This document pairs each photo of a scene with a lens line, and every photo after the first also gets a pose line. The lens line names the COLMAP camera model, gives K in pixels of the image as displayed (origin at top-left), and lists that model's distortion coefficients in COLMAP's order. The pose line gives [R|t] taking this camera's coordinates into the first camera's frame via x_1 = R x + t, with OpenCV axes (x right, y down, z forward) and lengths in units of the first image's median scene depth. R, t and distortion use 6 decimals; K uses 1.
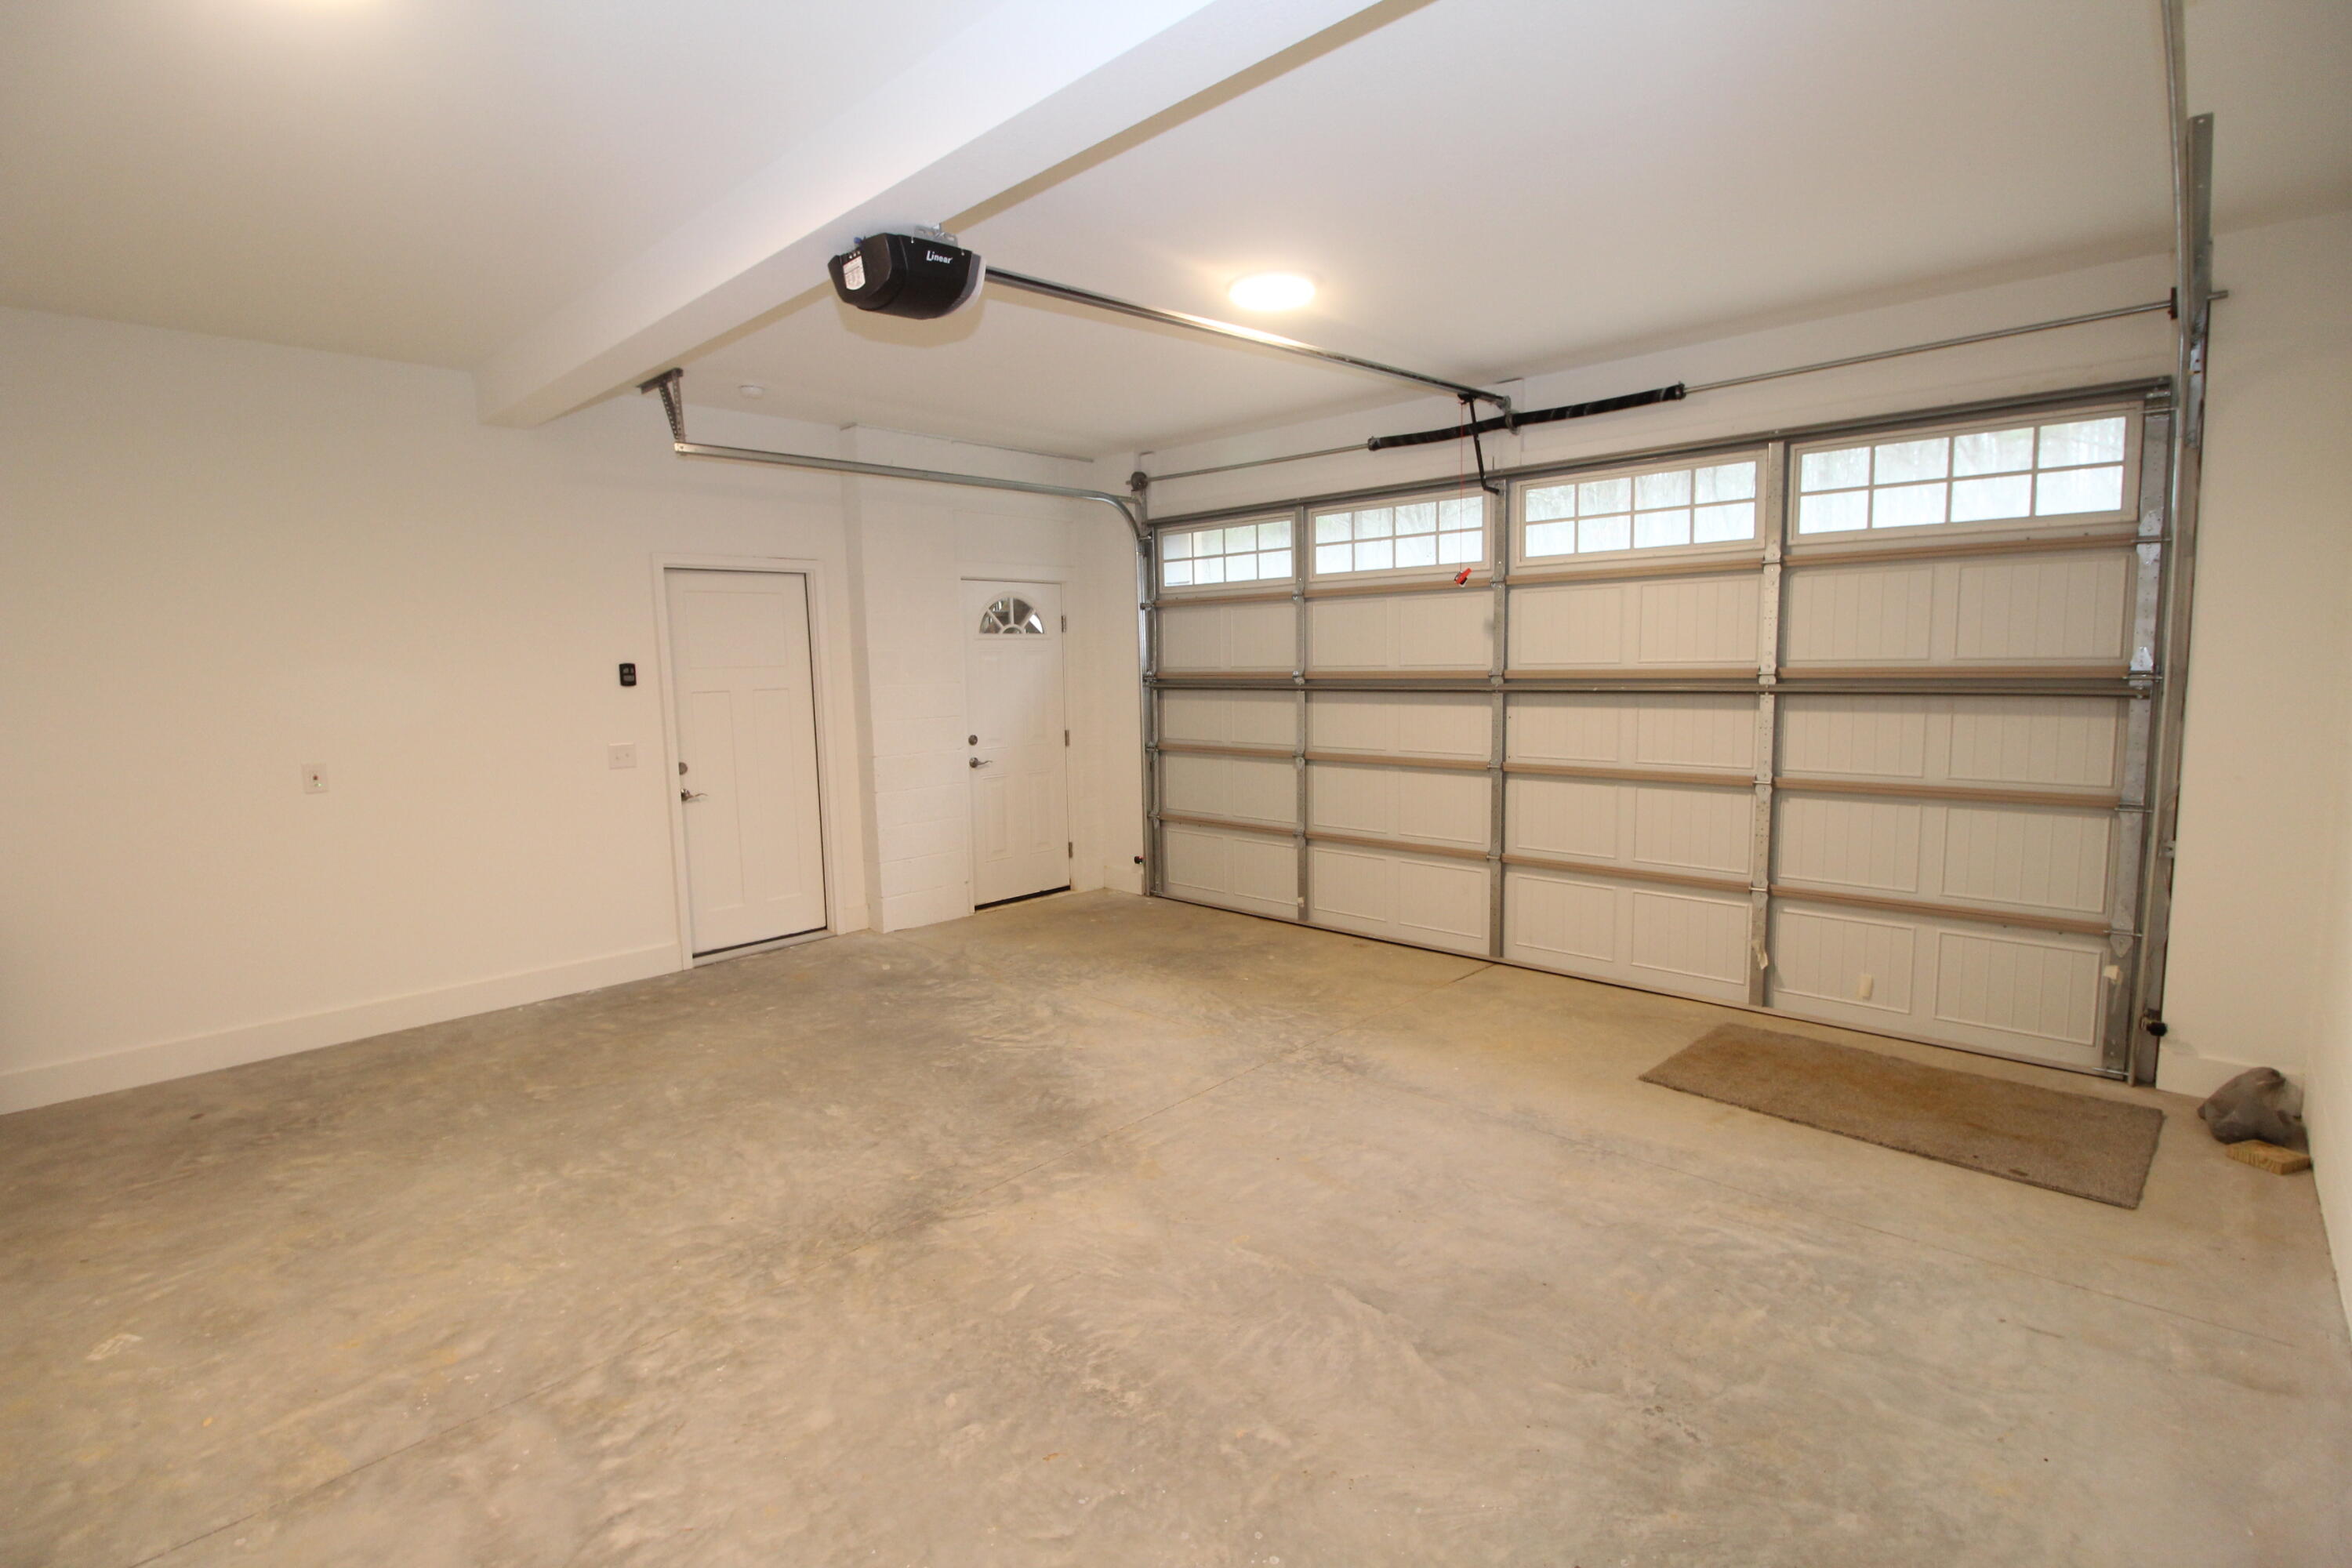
lens RADIAL K [[1070.3, 0, 1176.0], [0, 1070.3, 784.0], [0, 0, 1]] dist [0.002353, -0.004542]
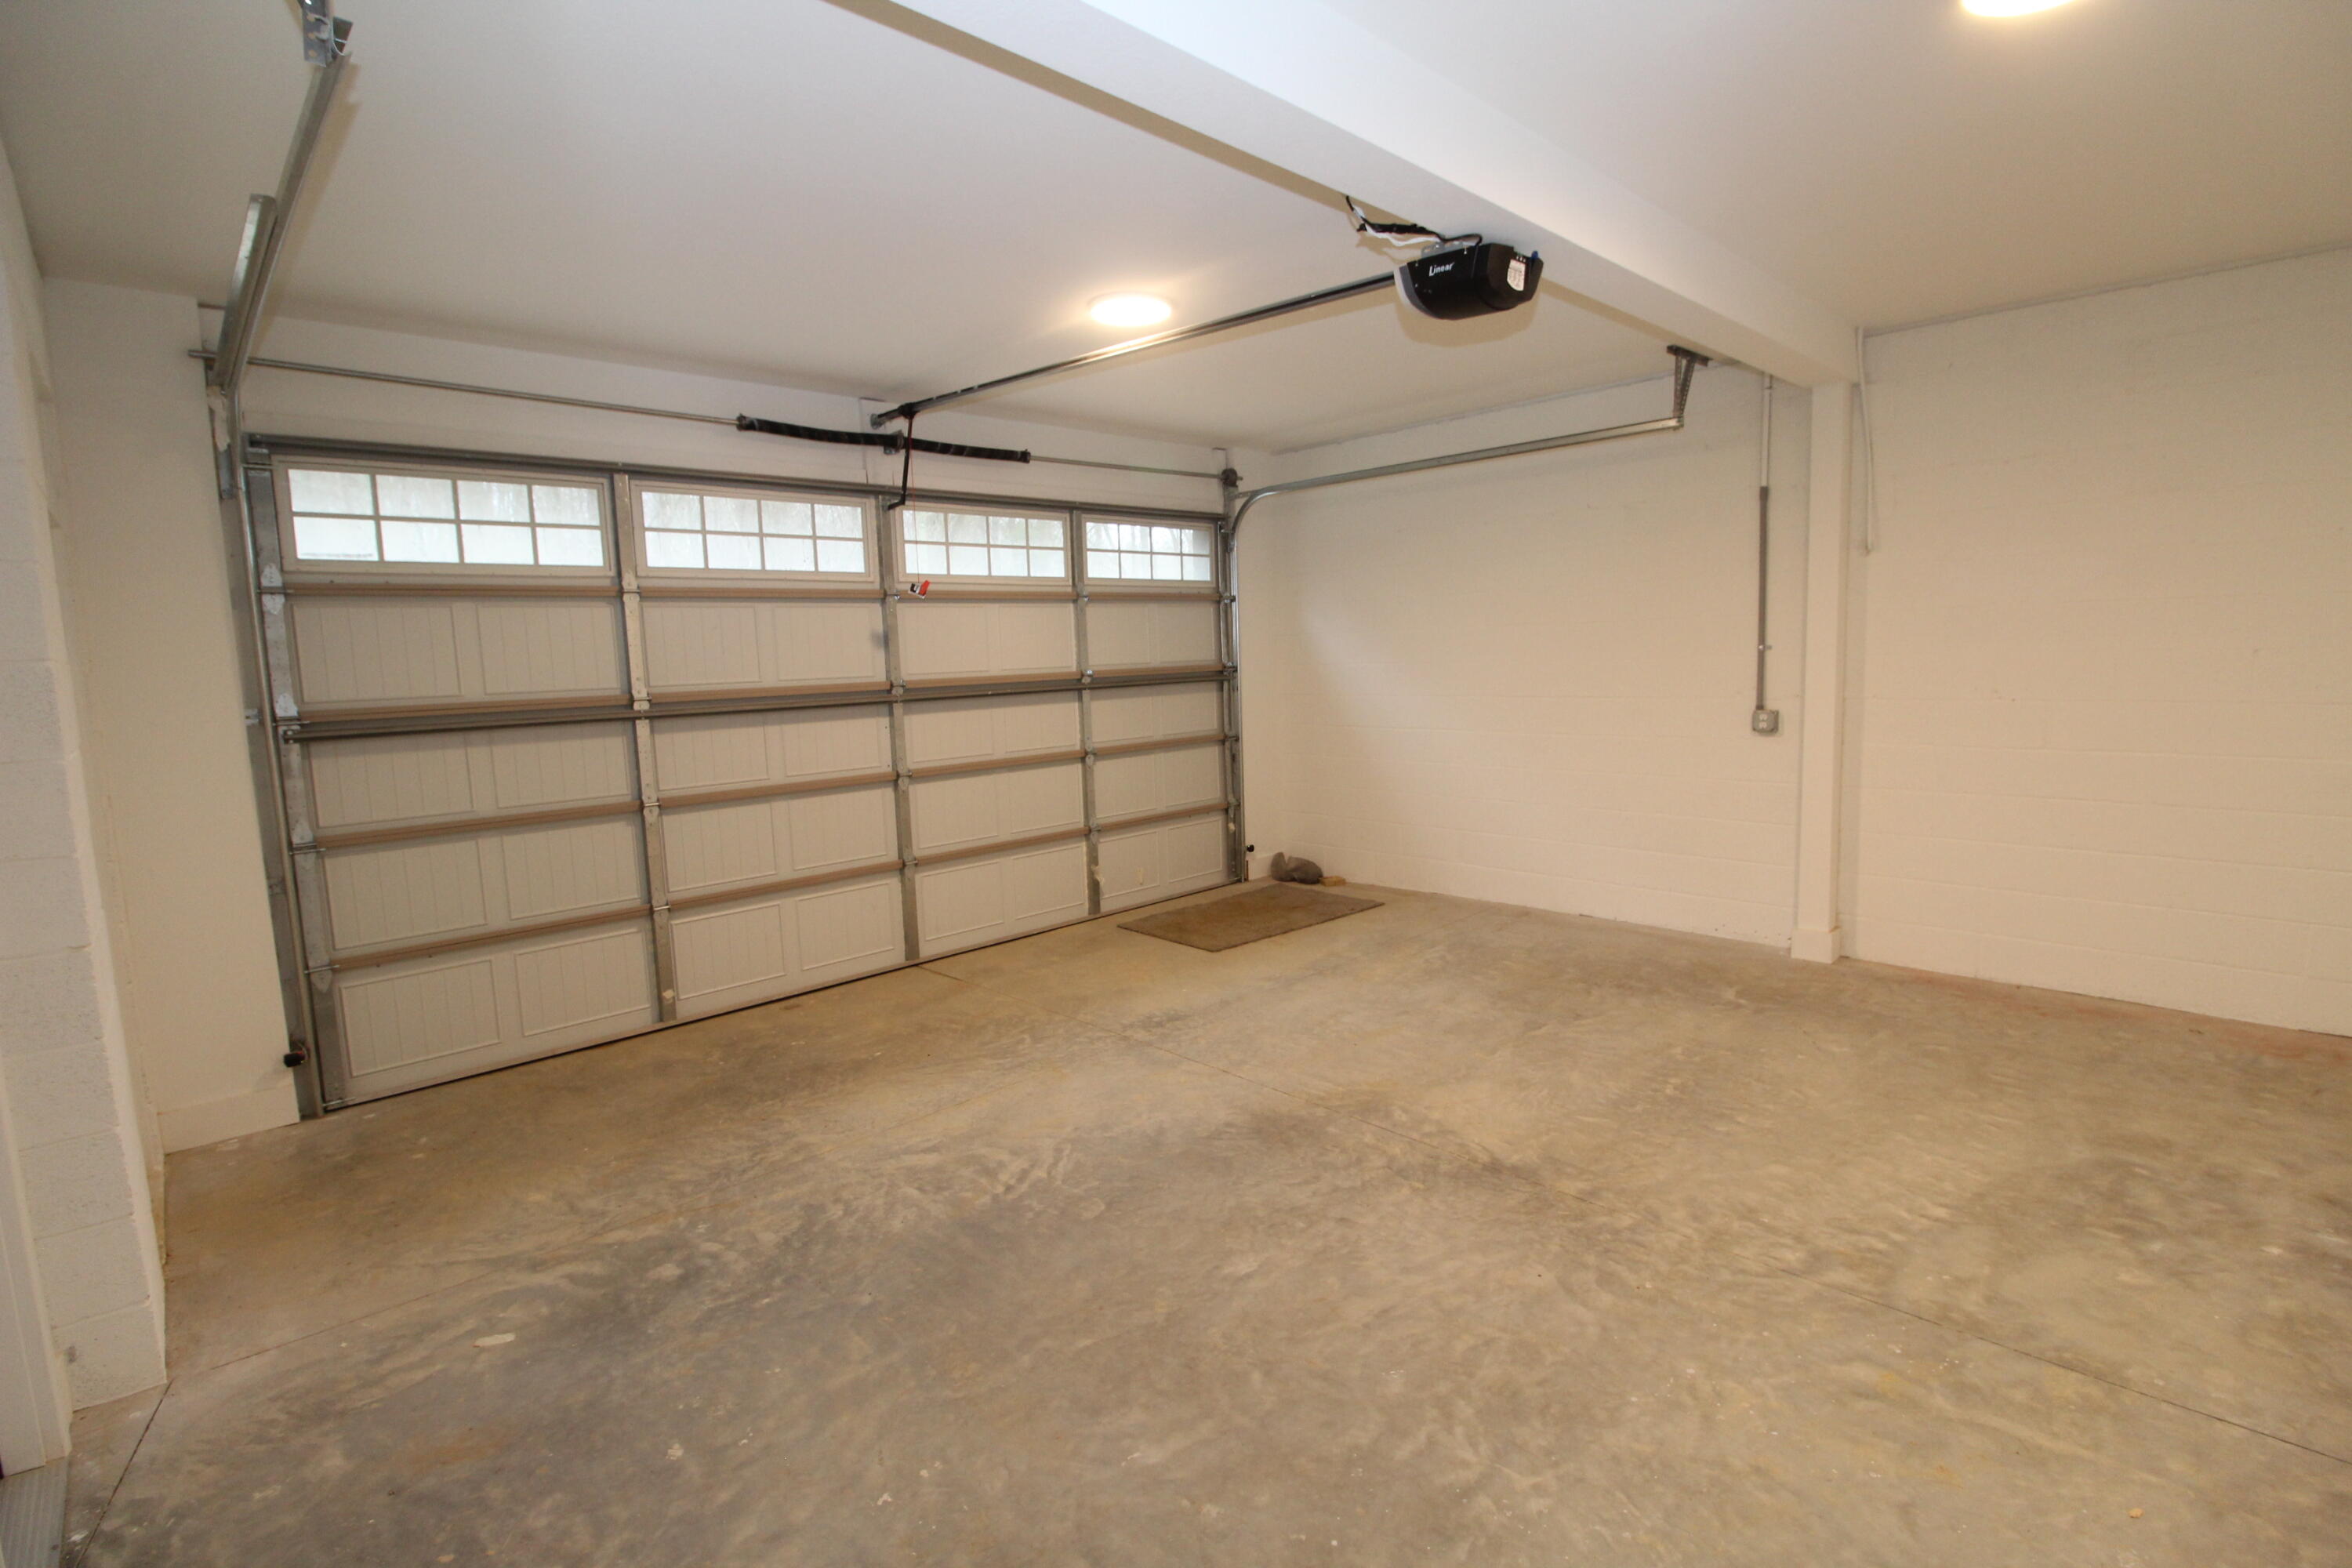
lens RADIAL K [[1094.7, 0, 1176.0], [0, 1094.7, 784.0], [0, 0, 1]] dist [-0.009905, -0.000523]
pose [[0.049484, -0.102829, 0.993467, -0.871041], [0.153581, 0.983639, 0.094162, -0.078710], [-0.986896, 0.147918, 0.064467, 0.808830]]
